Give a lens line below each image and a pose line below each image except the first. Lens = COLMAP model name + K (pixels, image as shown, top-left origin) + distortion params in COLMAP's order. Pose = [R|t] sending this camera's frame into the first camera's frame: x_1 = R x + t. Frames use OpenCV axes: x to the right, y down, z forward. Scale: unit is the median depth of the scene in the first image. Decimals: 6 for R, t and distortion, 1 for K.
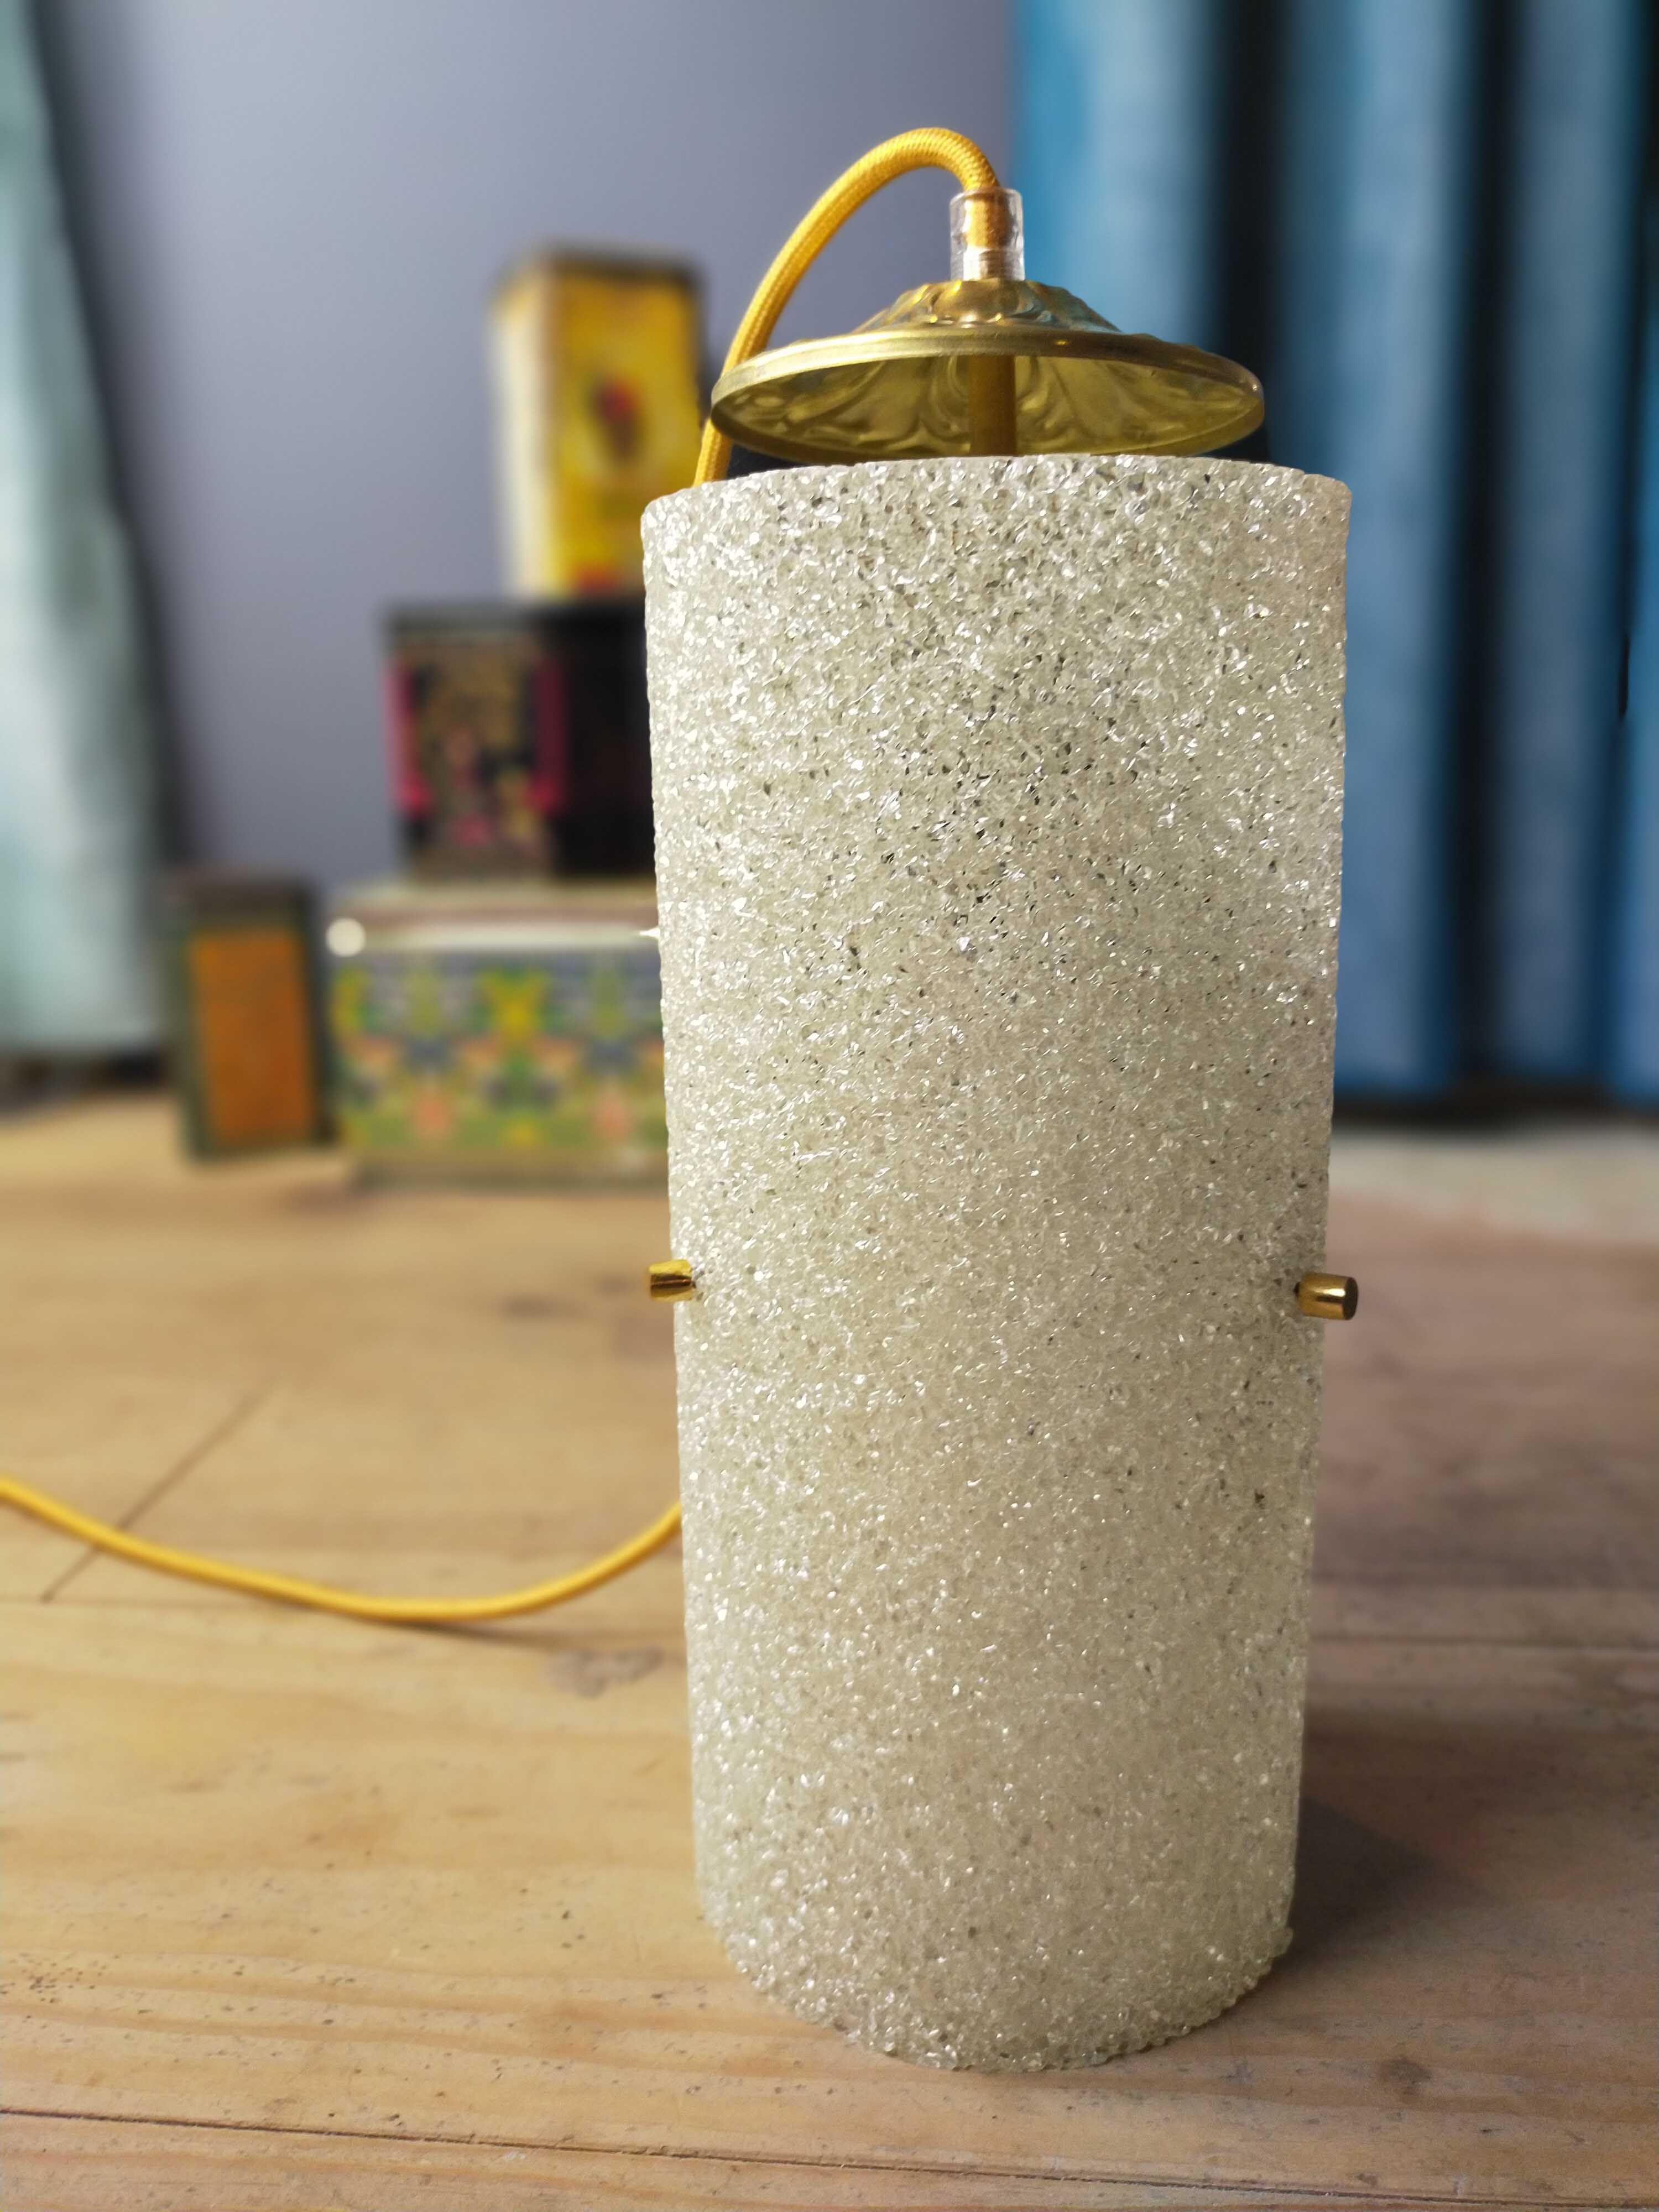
lens RADIAL K [[1791.1, 0, 822.1], [0, 1791.1, 1102.9], [0, 0, 1]] dist [-0.004366, -0.050145]
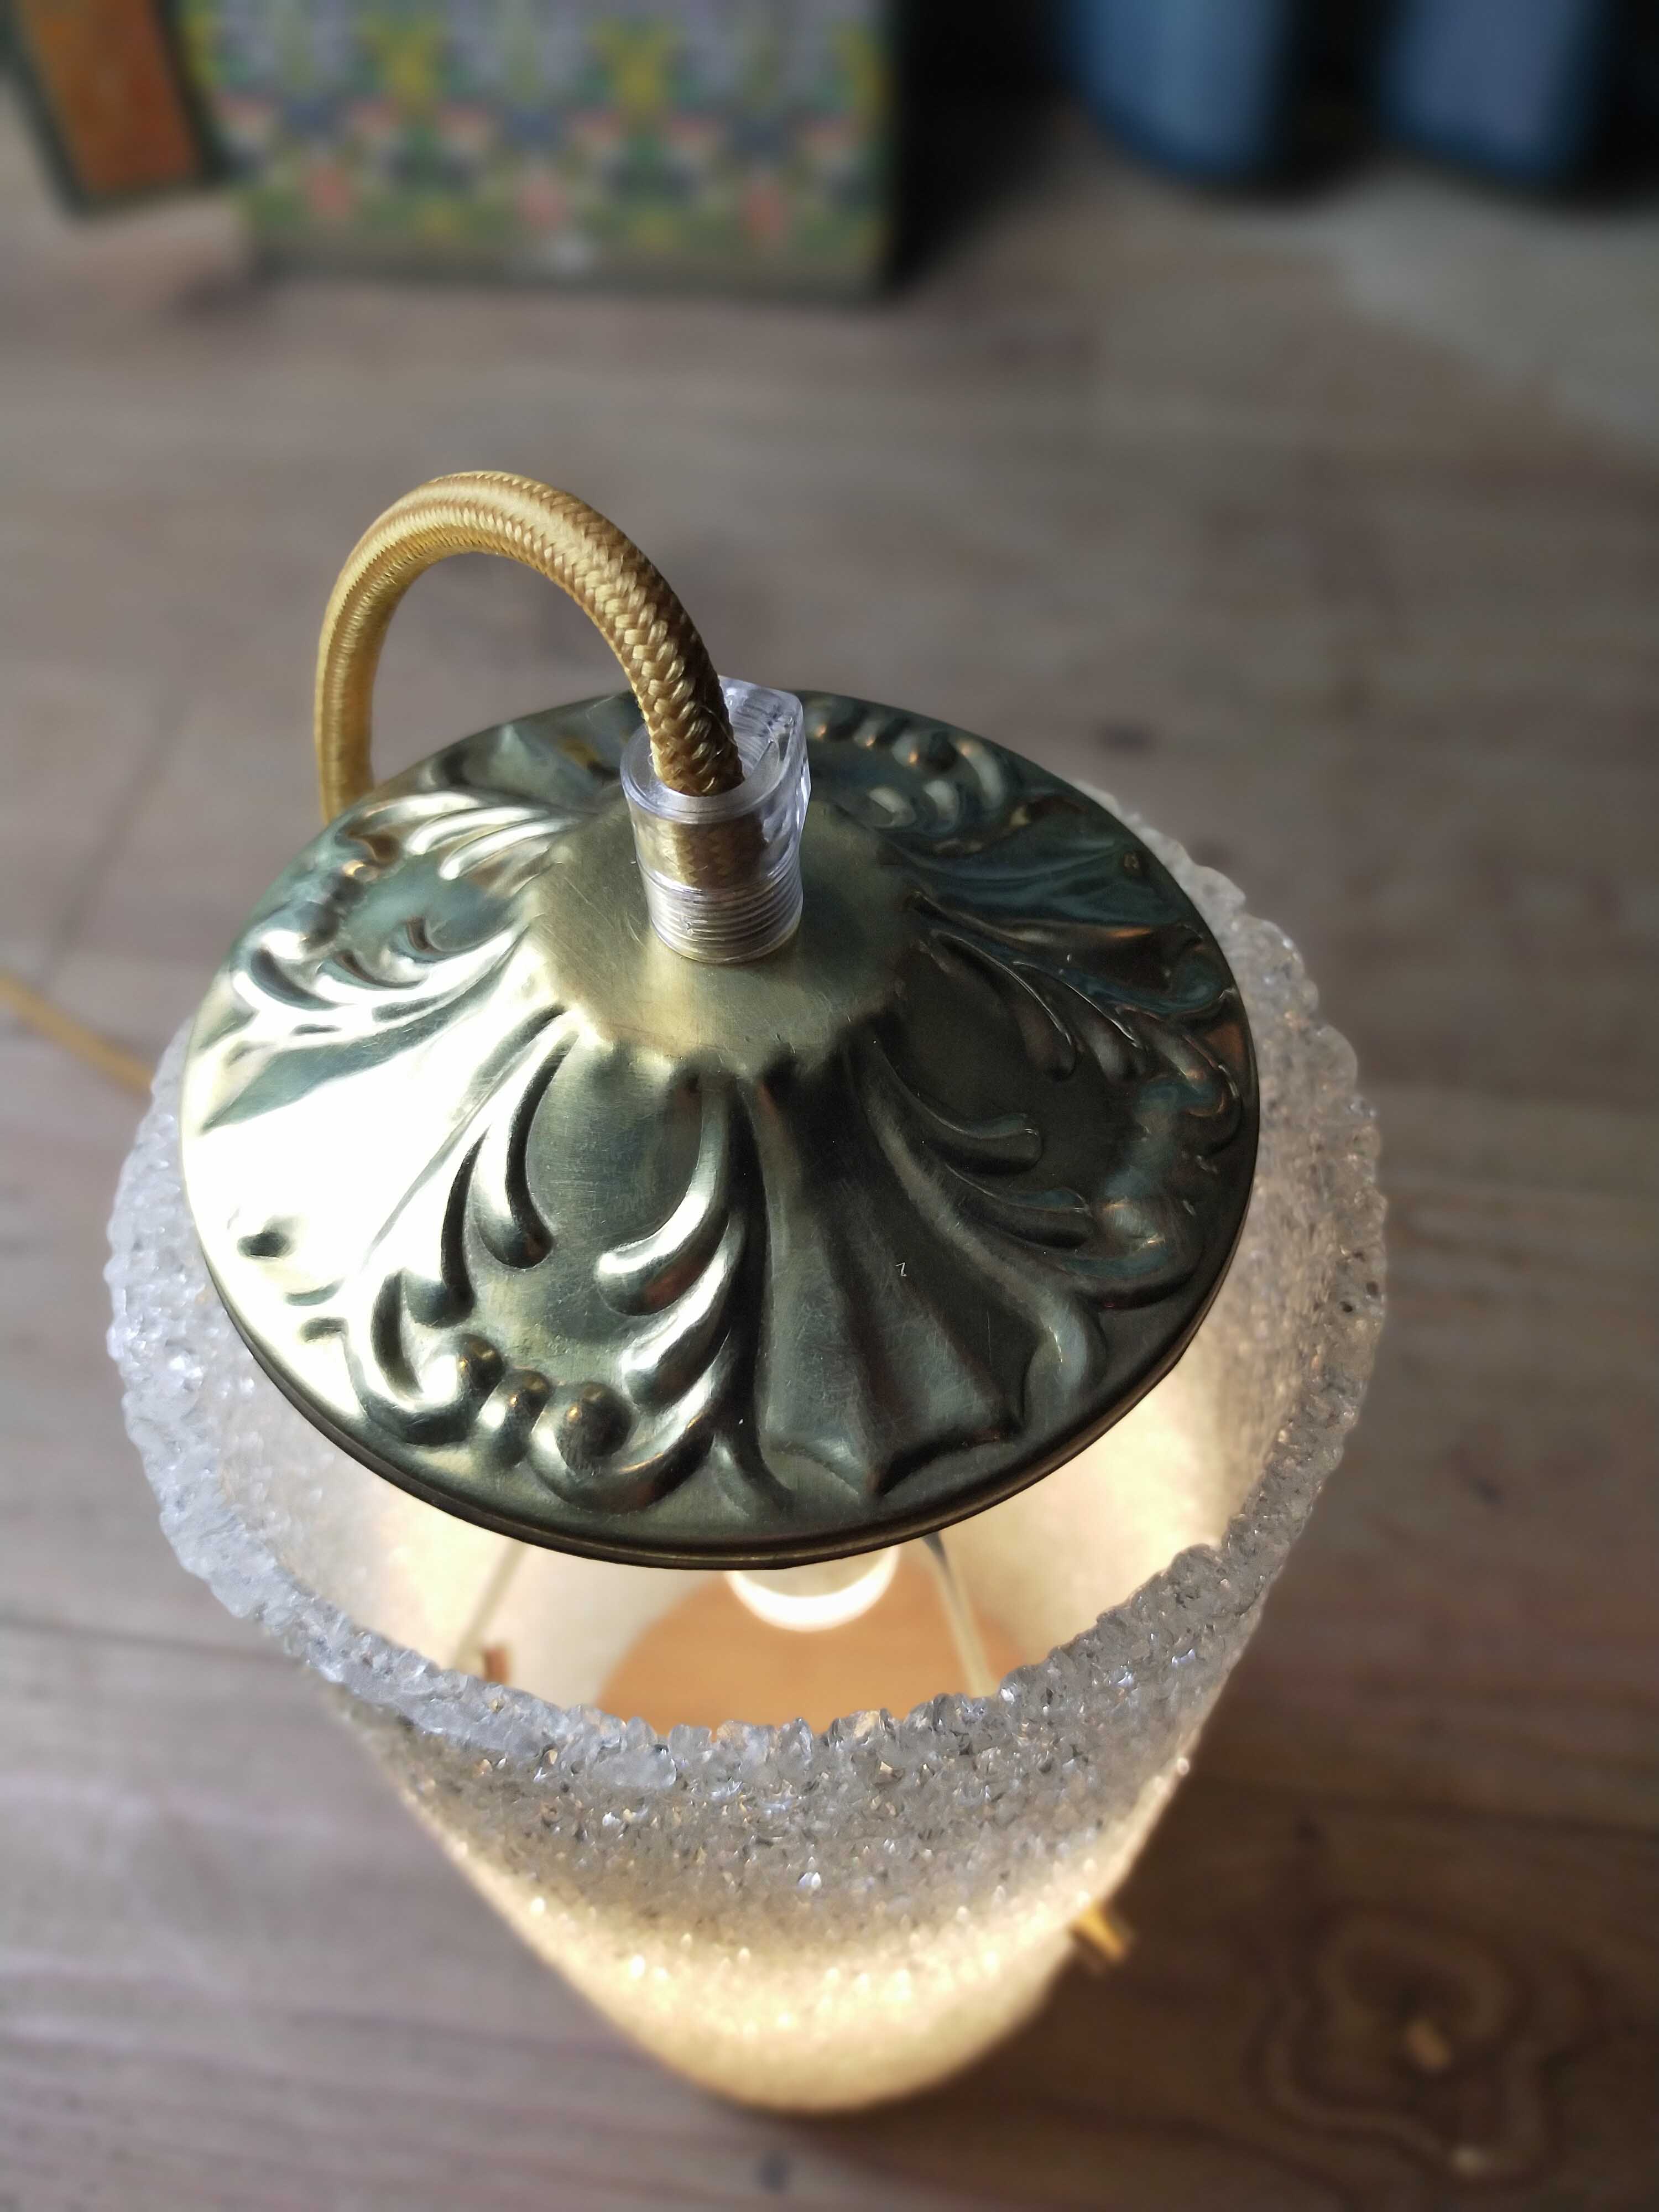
lens RADIAL K [[1791.1, 0, 846.7], [0, 1791.1, 1093.7], [0, 0, 1]] dist [-0.004366, -0.050145]
pose [[0.999123, 0.038484, -0.016508, 0.055804], [-0.016450, 0.723245, 0.690396, -0.267276], [0.038509, -0.689518, 0.723244, 0.112495]]
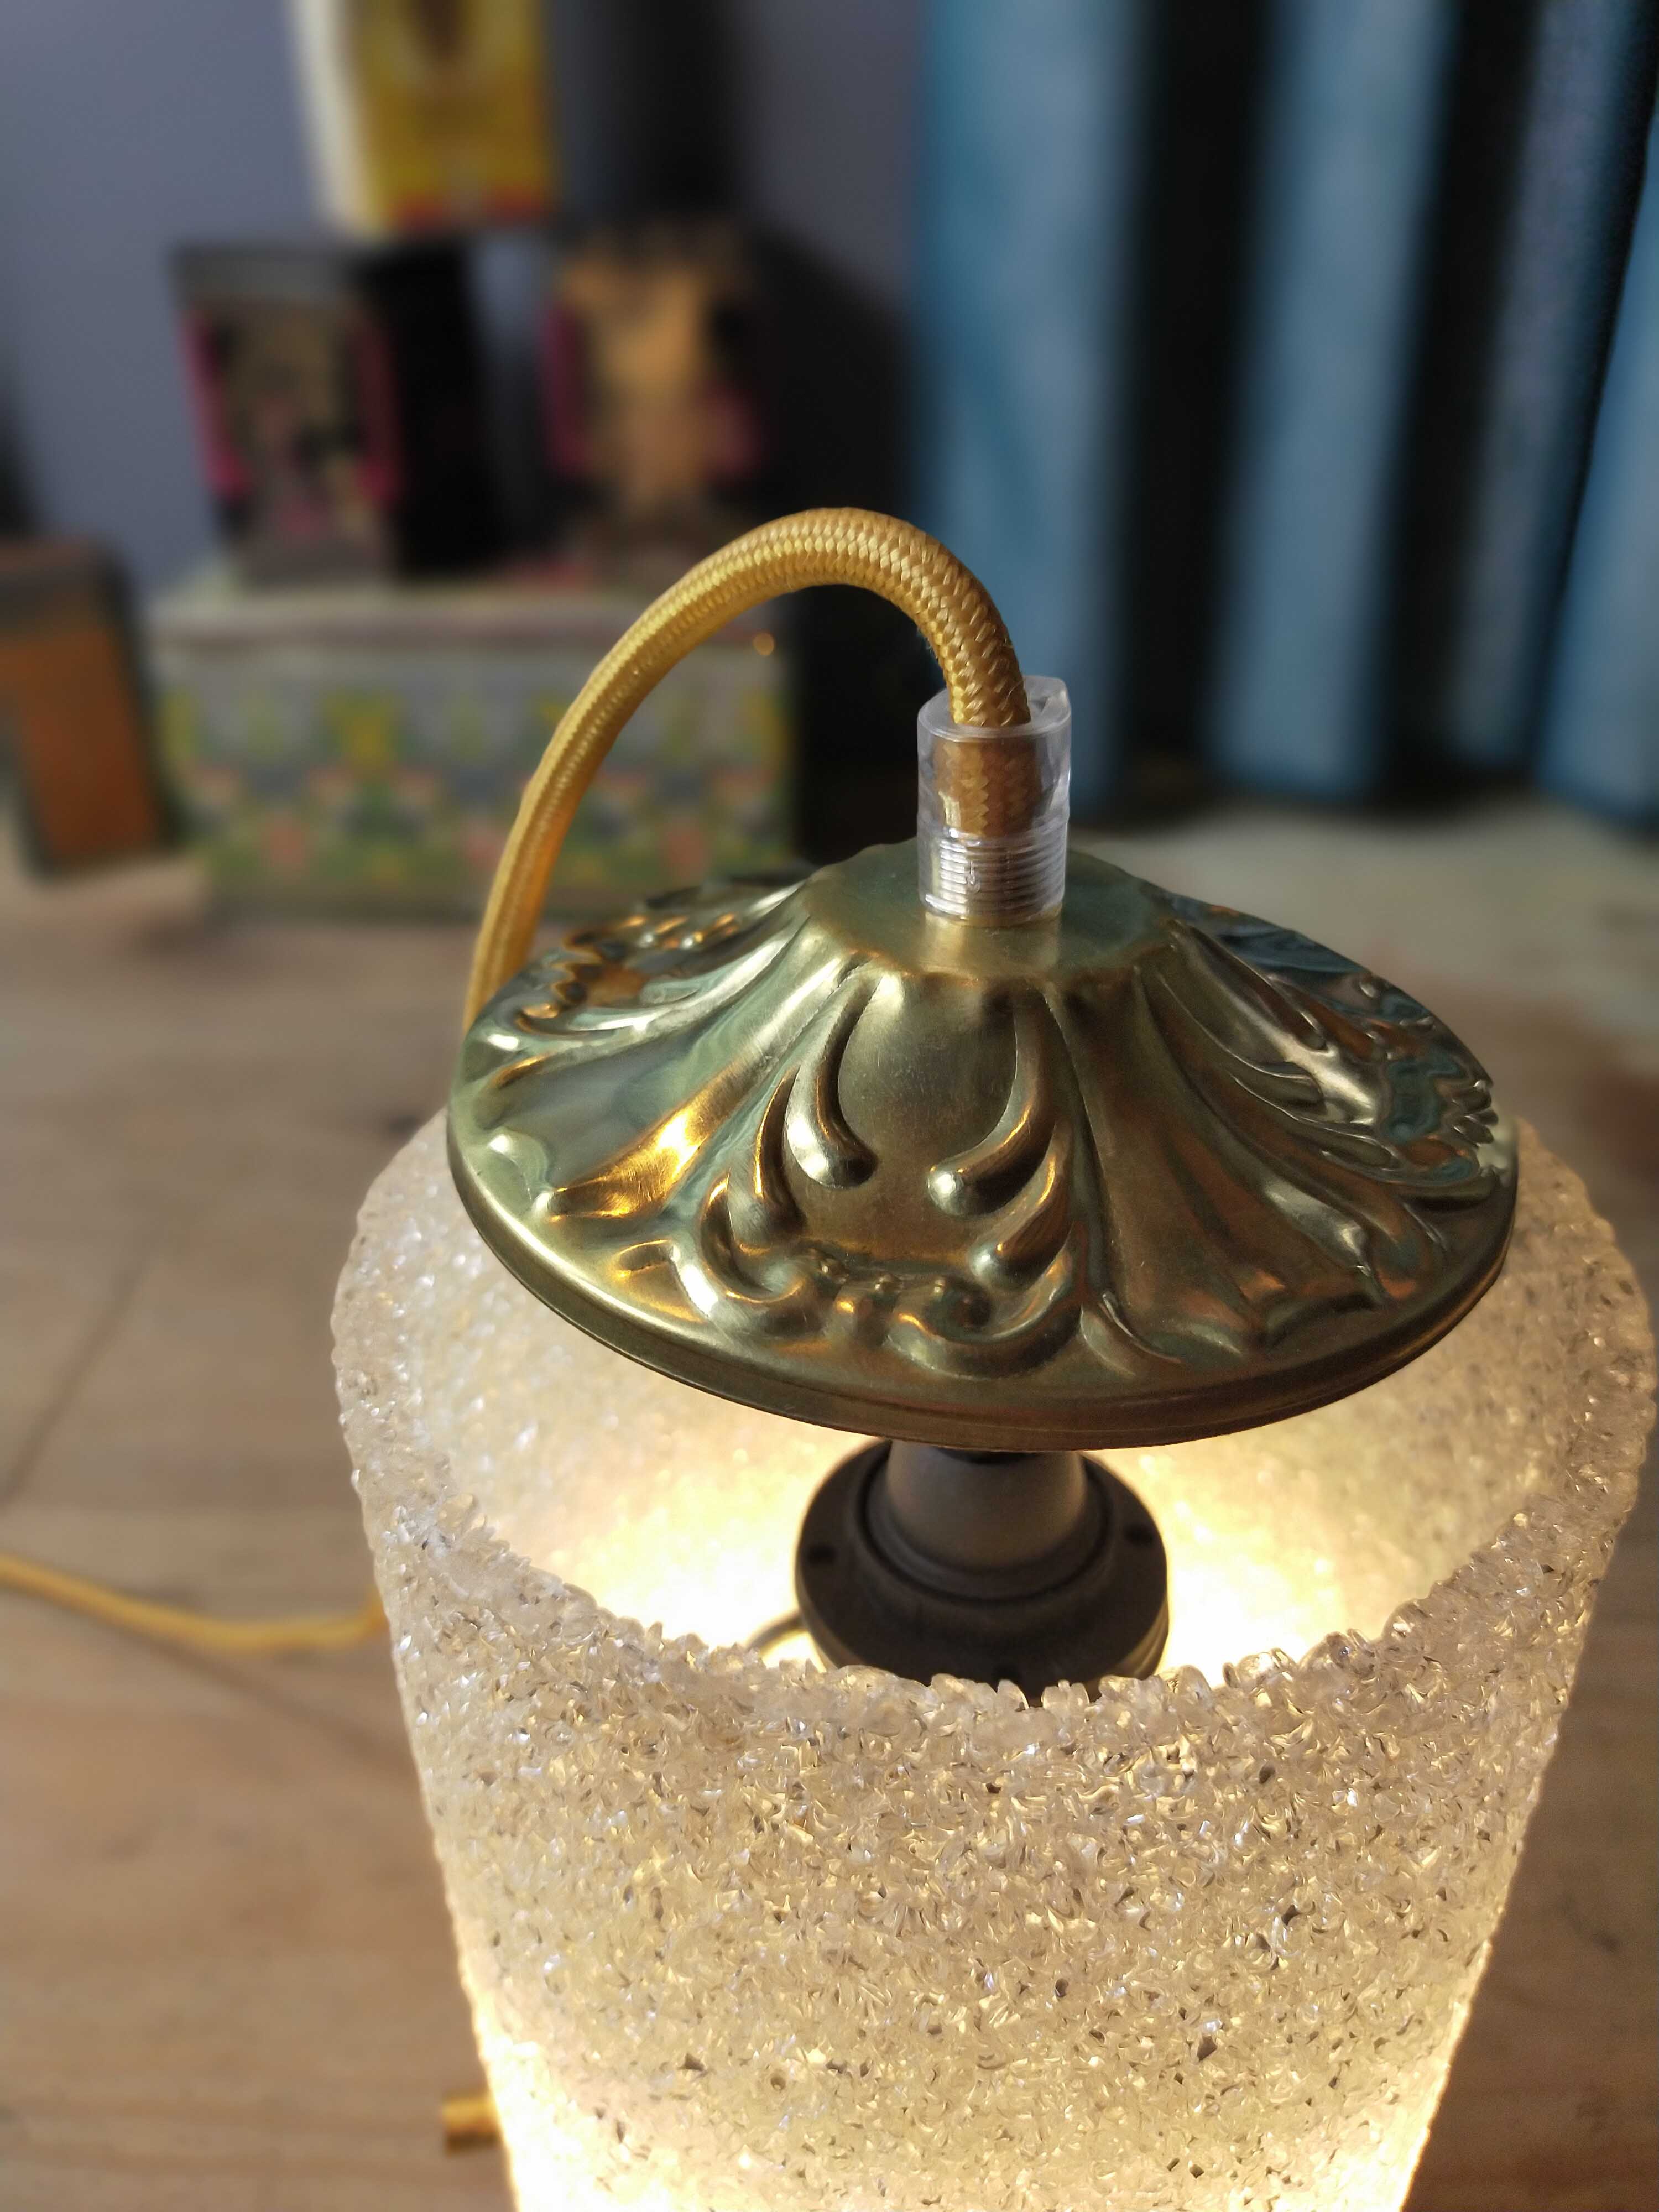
lens RADIAL K [[1791.1, 0, 823.6], [0, 1791.1, 1103.1], [0, 0, 1]] dist [-0.004366, -0.050145]
pose [[0.998297, -0.019781, 0.054871, 0.008433], [-0.001077, 0.934325, 0.356420, -0.200352], [-0.058318, -0.355873, 0.932713, 0.066731]]
